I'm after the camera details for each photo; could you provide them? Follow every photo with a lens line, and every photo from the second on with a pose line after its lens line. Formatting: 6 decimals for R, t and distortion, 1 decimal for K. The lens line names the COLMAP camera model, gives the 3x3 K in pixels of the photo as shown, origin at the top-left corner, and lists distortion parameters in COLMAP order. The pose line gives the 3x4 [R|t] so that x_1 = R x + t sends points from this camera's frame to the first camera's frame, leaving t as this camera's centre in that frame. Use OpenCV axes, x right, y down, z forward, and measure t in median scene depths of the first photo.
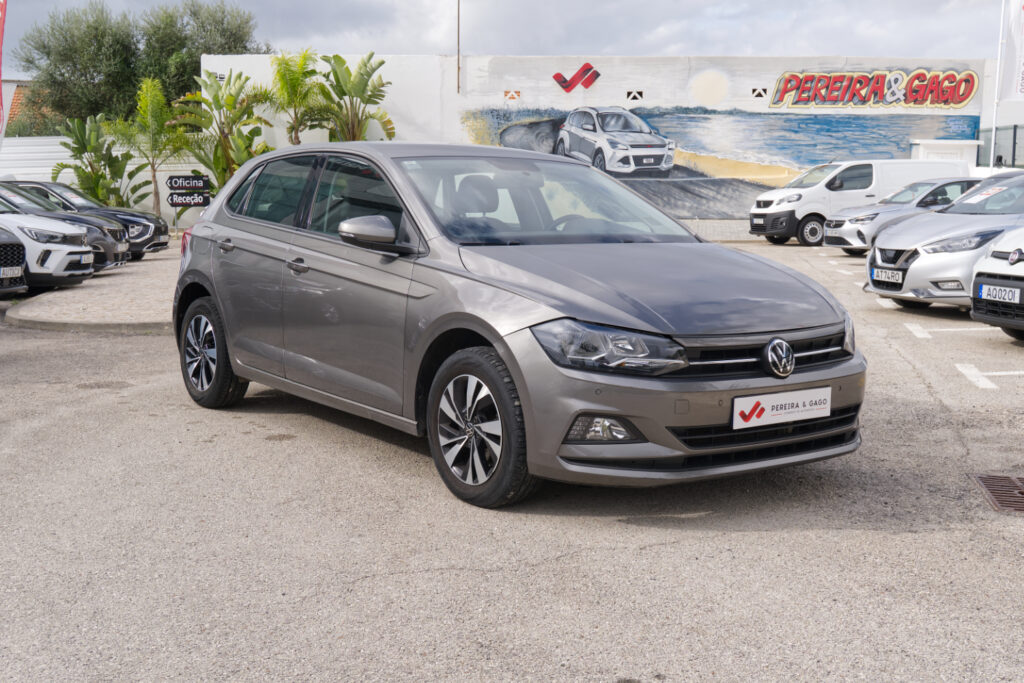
lens RADIAL K [[1128.4, 0, 512.0], [0, 1128.4, 341.5], [0, 0, 1]] dist [-0.001896, -0.028702]
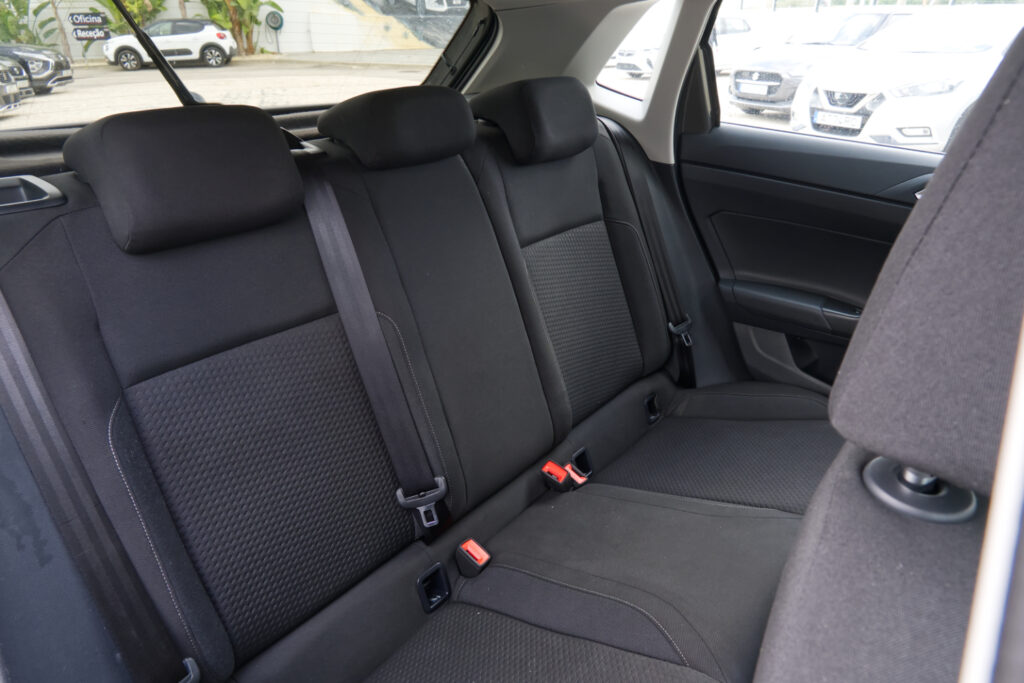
lens RADIAL K [[660.2, 0, 512.0], [0, 660.2, 341.5], [0, 0, 1]] dist [0.003933, -0.004342]
pose [[0.972680, -0.102052, 0.208517, -0.025064], [0.032678, 0.949442, 0.312238, -0.017706], [-0.229840, -0.296894, 0.926837, 0.127733]]
